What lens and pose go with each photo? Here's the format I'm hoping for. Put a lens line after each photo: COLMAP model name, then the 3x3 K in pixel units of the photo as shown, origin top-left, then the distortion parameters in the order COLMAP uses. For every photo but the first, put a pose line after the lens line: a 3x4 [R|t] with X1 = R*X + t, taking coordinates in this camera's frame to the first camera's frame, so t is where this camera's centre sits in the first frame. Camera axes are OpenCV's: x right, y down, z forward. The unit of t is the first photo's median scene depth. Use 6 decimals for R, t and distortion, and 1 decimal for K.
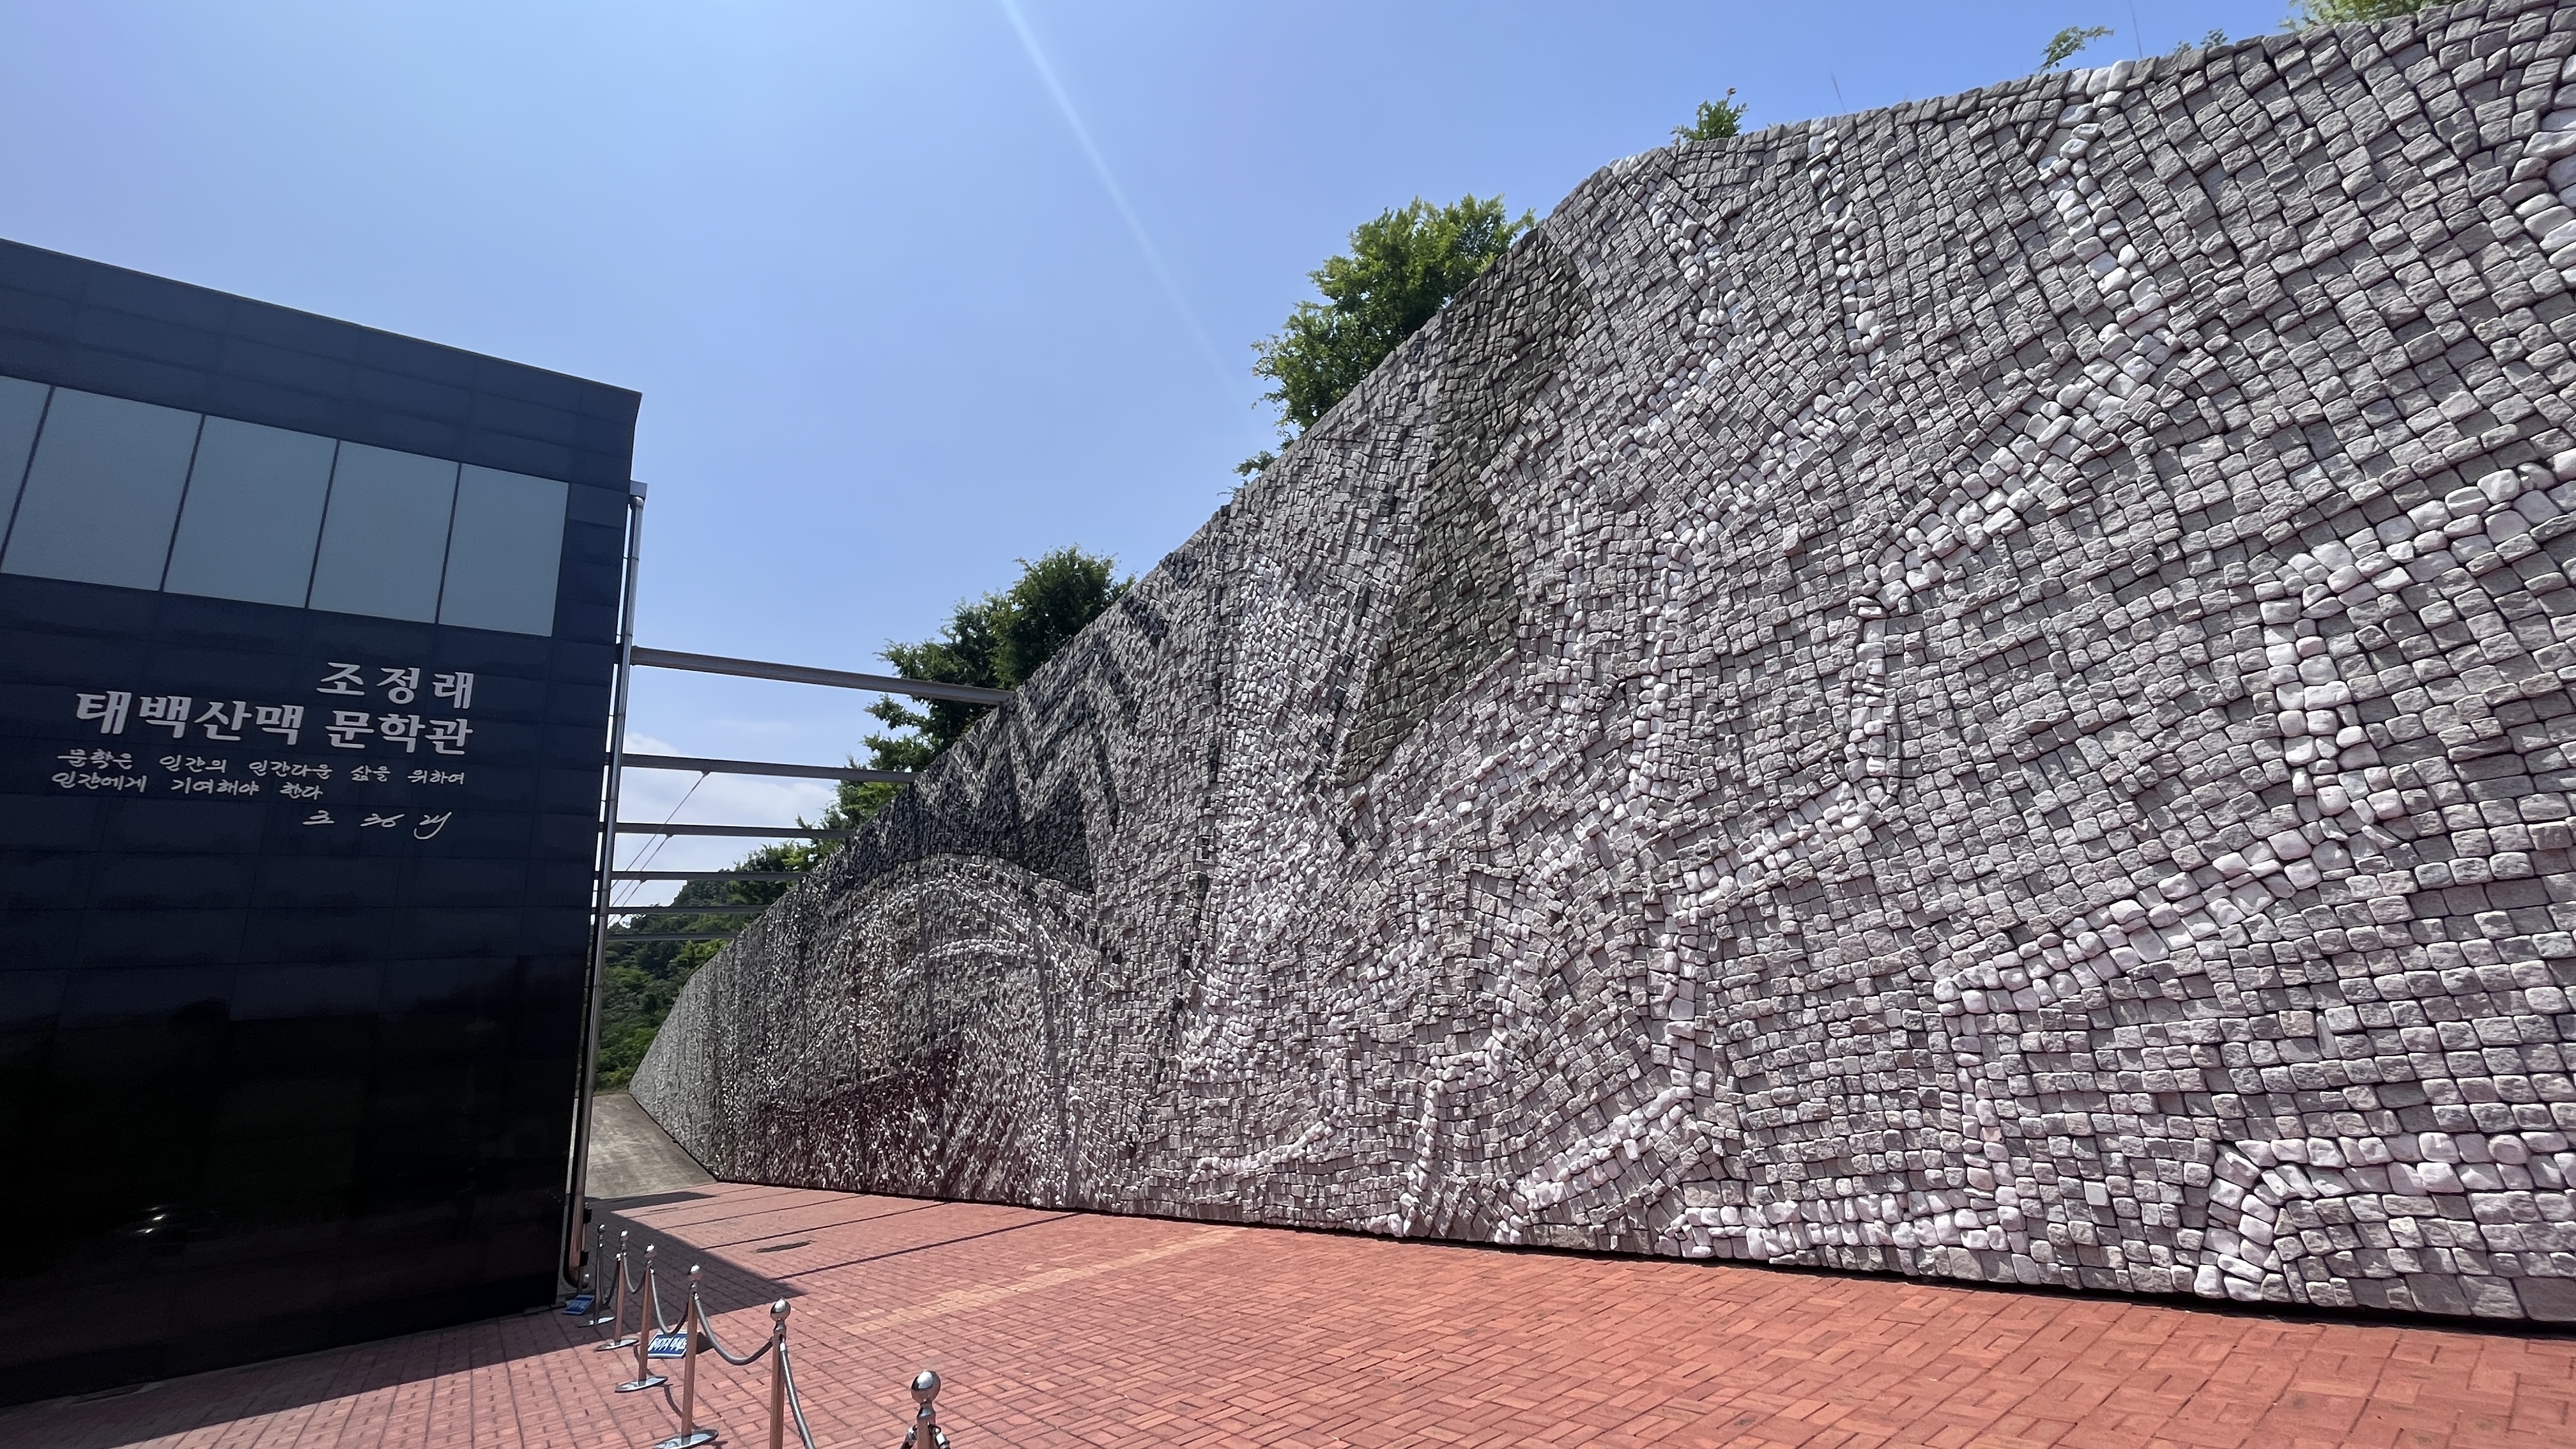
lens RADIAL K [[1045.6, 0, 1295.2], [0, 1045.6, 723.8], [0, 0, 1]] dist [-0.004631, 0.000253]
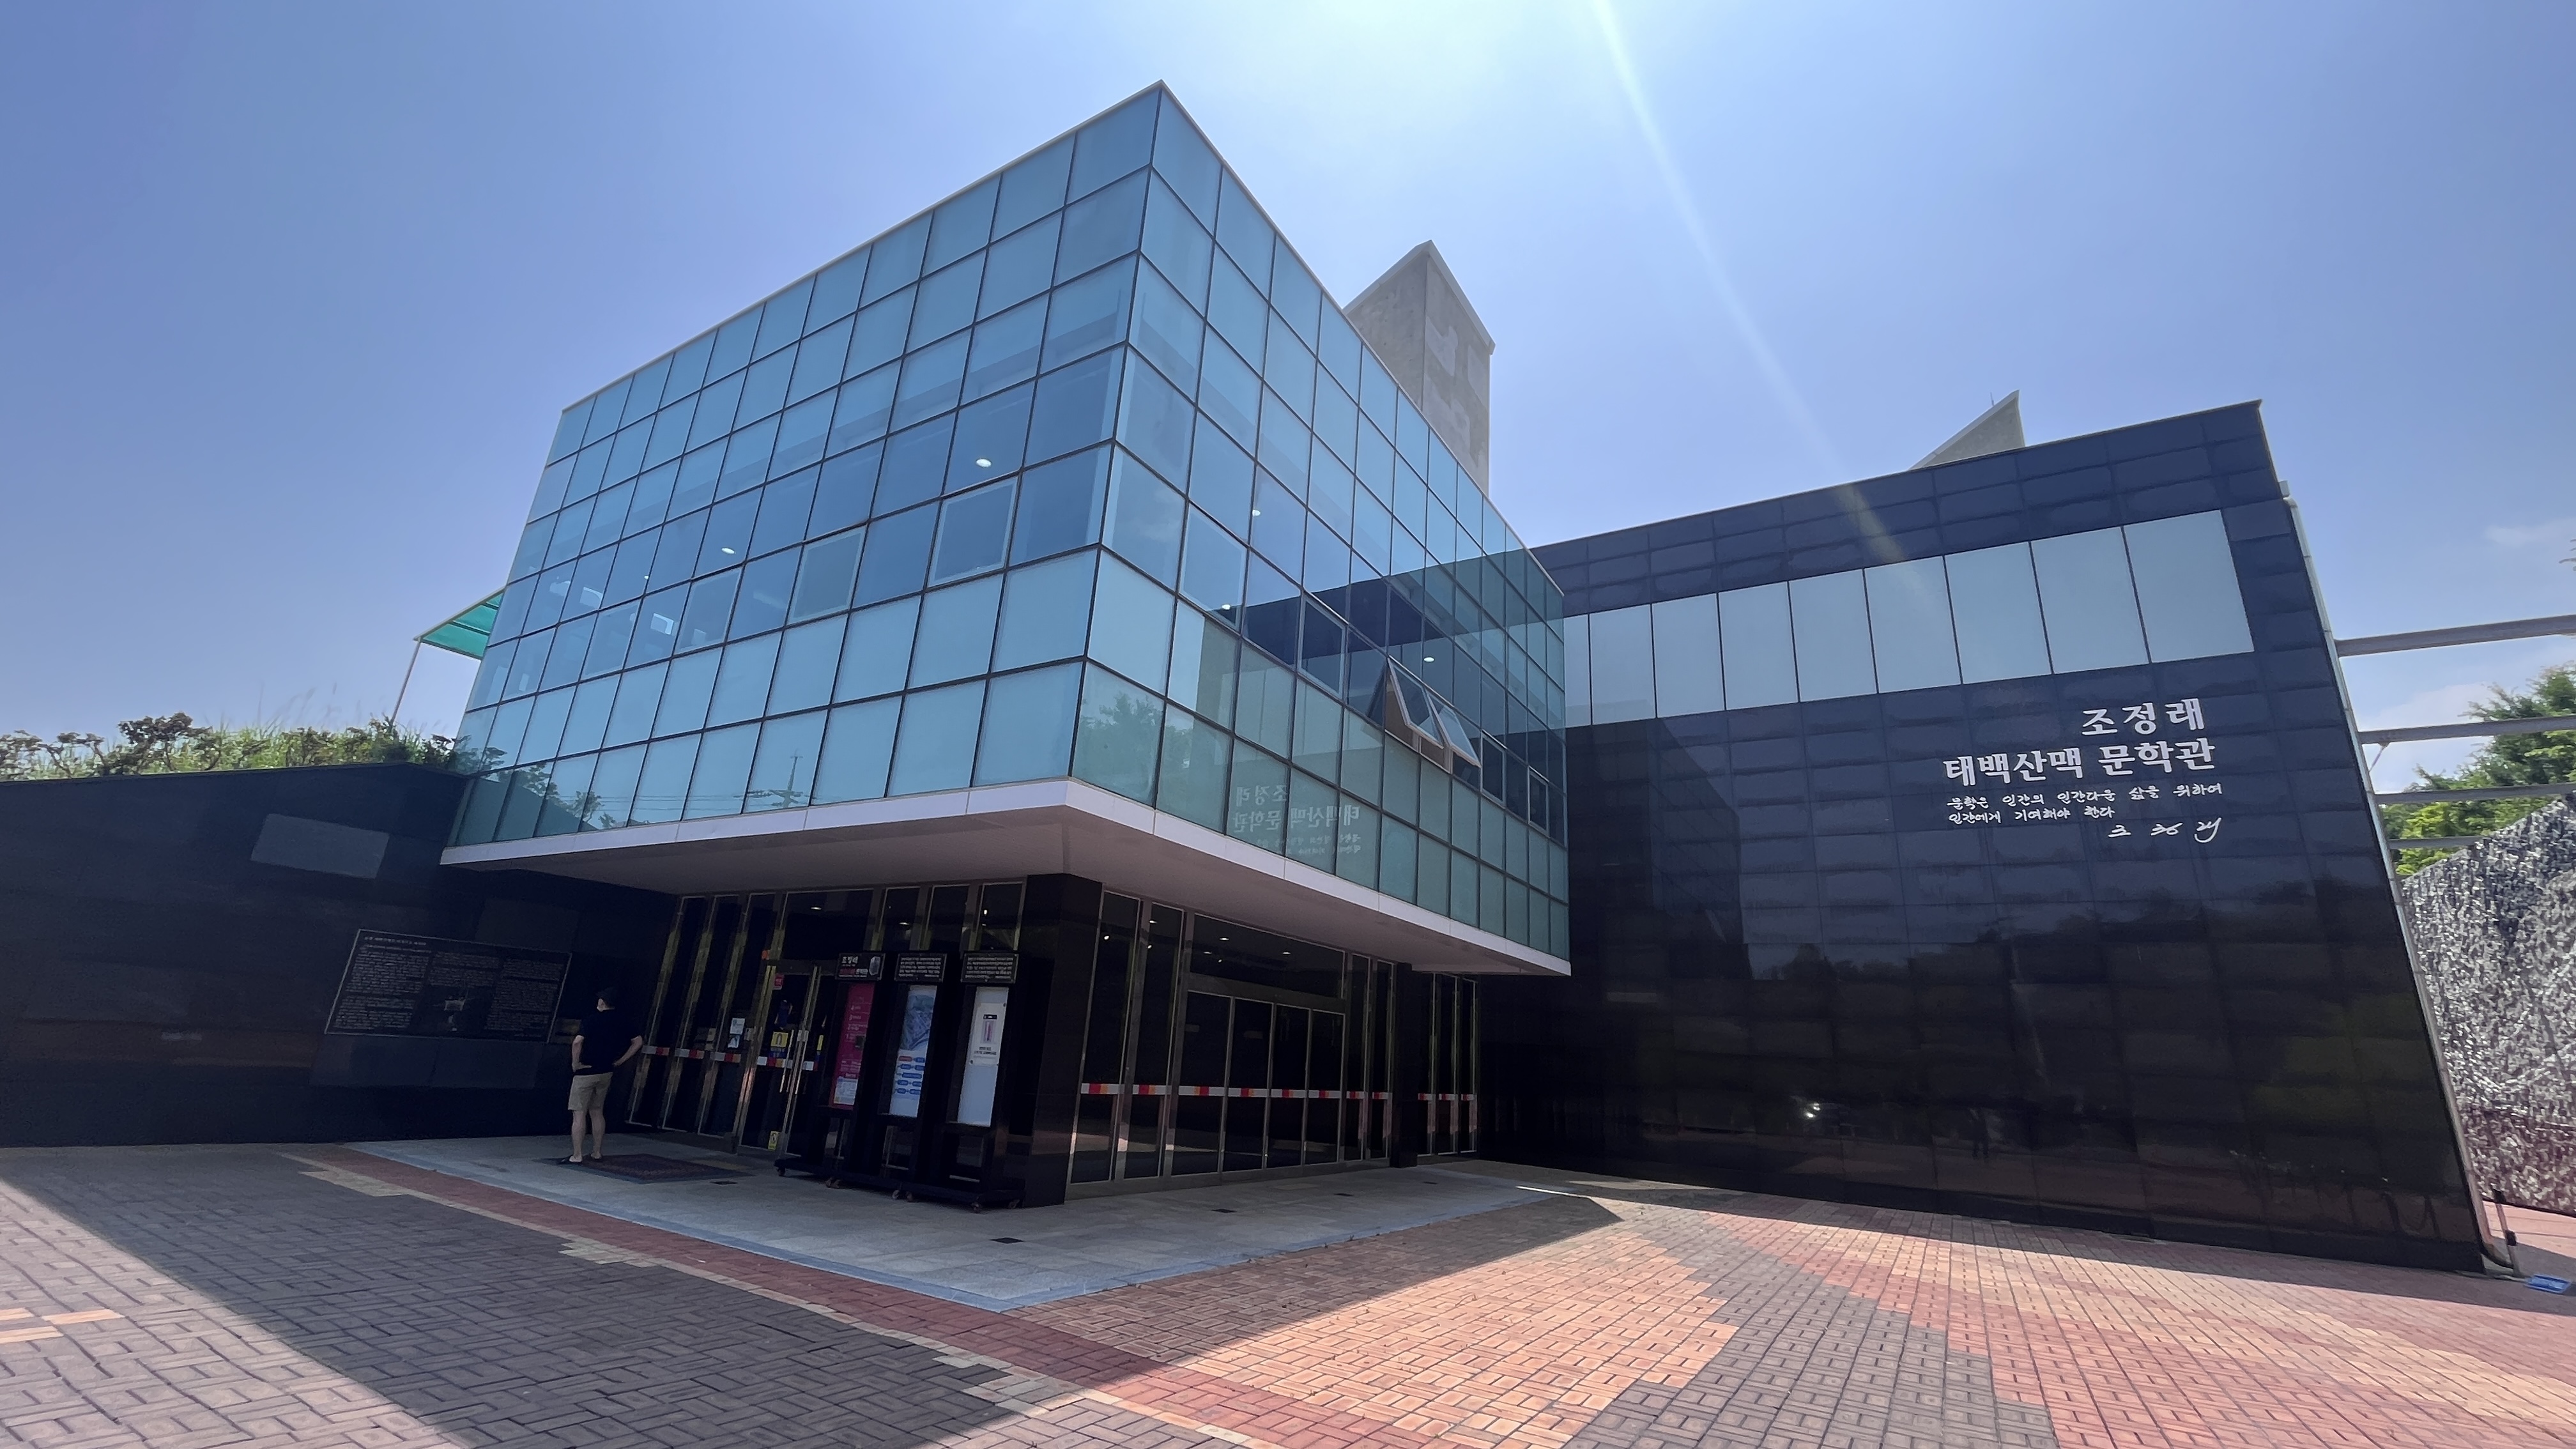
lens RADIAL K [[1045.6, 0, 1281.1], [0, 1045.6, 724.9], [0, 0, 1]] dist [-0.004631, 0.000253]
pose [[0.363077, -0.152611, -0.919176, -0.100211], [0.184844, 0.978686, -0.089477, -0.112810], [0.913240, -0.137417, 0.383547, -0.421032]]
